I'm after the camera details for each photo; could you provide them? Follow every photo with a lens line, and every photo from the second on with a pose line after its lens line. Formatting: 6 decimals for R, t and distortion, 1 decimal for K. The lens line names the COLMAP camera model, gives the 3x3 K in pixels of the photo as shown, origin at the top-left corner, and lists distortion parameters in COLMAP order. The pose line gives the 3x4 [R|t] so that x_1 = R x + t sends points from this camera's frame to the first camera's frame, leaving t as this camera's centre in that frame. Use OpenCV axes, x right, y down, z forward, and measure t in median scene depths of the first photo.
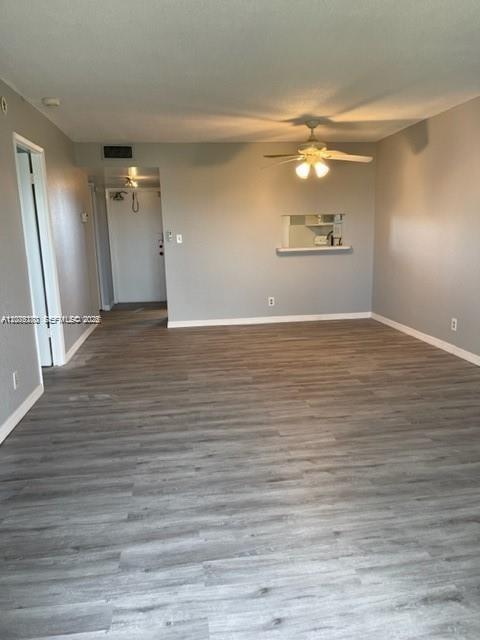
lens RADIAL K [[487.6, 0, 239.3], [0, 487.6, 320.1], [0, 0, 1]] dist [-0.002744, -0.002164]
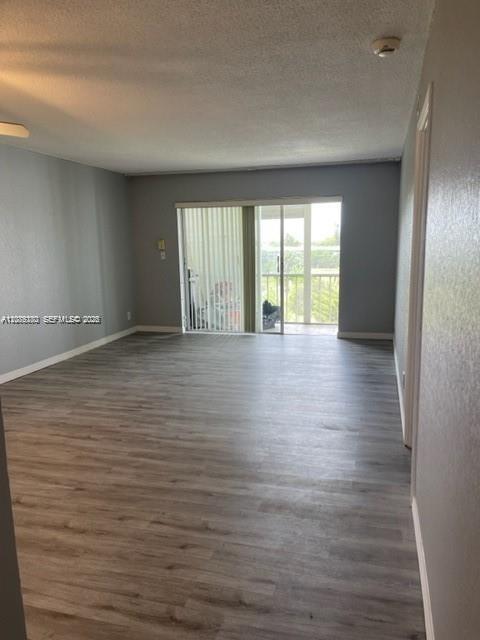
lens RADIAL K [[487.6, 0, 240.7], [0, 487.6, 321.6], [0, 0, 1]] dist [-0.002744, -0.002164]
pose [[-0.918300, -0.019559, 0.395402, -0.443862], [0.112197, 0.944970, 0.307317, -0.310254], [-0.379654, 0.326572, -0.865571, 1.666530]]
